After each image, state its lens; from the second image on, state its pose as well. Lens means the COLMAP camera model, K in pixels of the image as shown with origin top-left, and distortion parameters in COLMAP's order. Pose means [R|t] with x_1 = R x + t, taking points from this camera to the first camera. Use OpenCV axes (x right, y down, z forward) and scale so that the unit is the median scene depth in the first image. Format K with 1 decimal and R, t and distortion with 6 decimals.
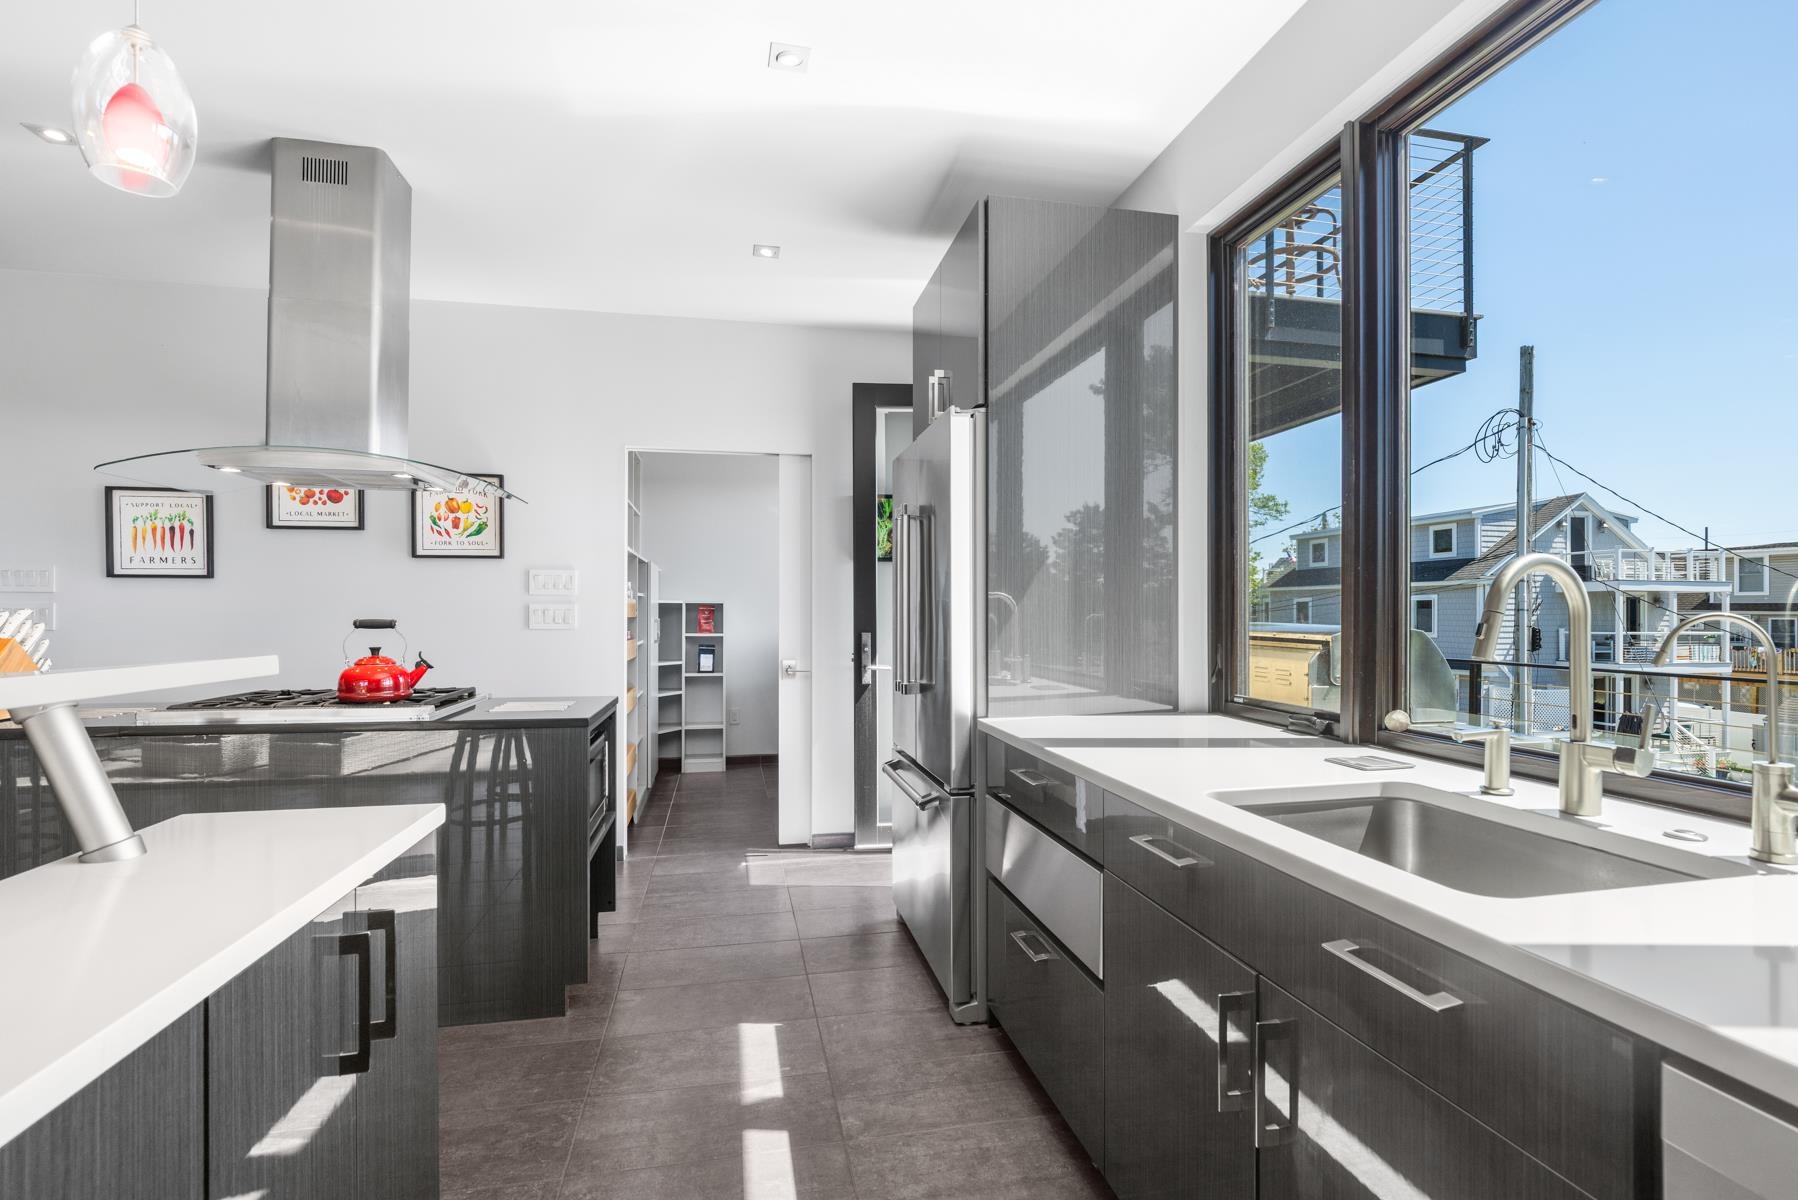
lens RADIAL K [[828.0, 0, 893.6], [0, 828.0, 603.9], [0, 0, 1]] dist [-0.007149, 0.000539]
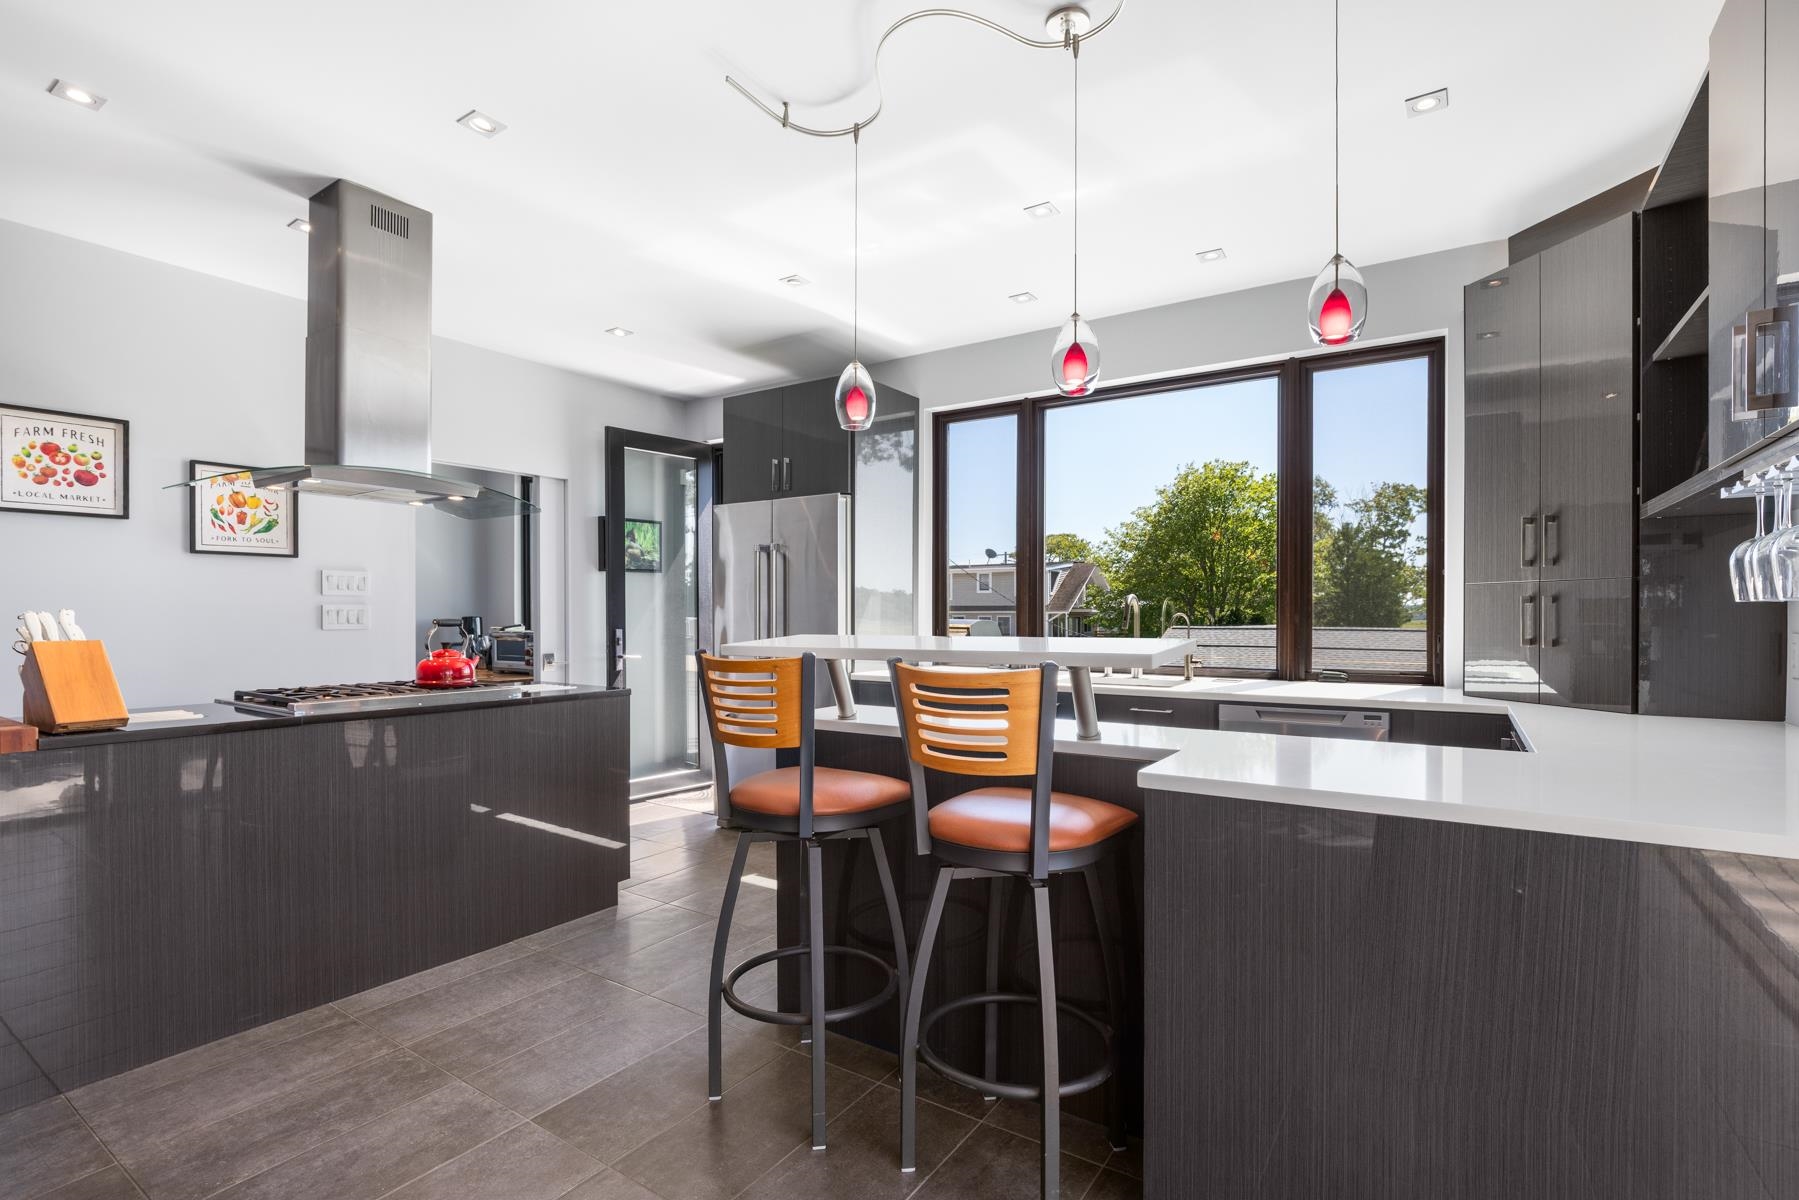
lens RADIAL K [[828.5, 0, 899.9], [0, 828.5, 609.3], [0, 0, 1]] dist [-0.007149, 0.000539]
pose [[0.714195, 0.000935, 0.699946, -0.653710], [-0.005080, 0.999980, 0.003849, -0.001507], [-0.699928, -0.006305, 0.714185, -0.196186]]
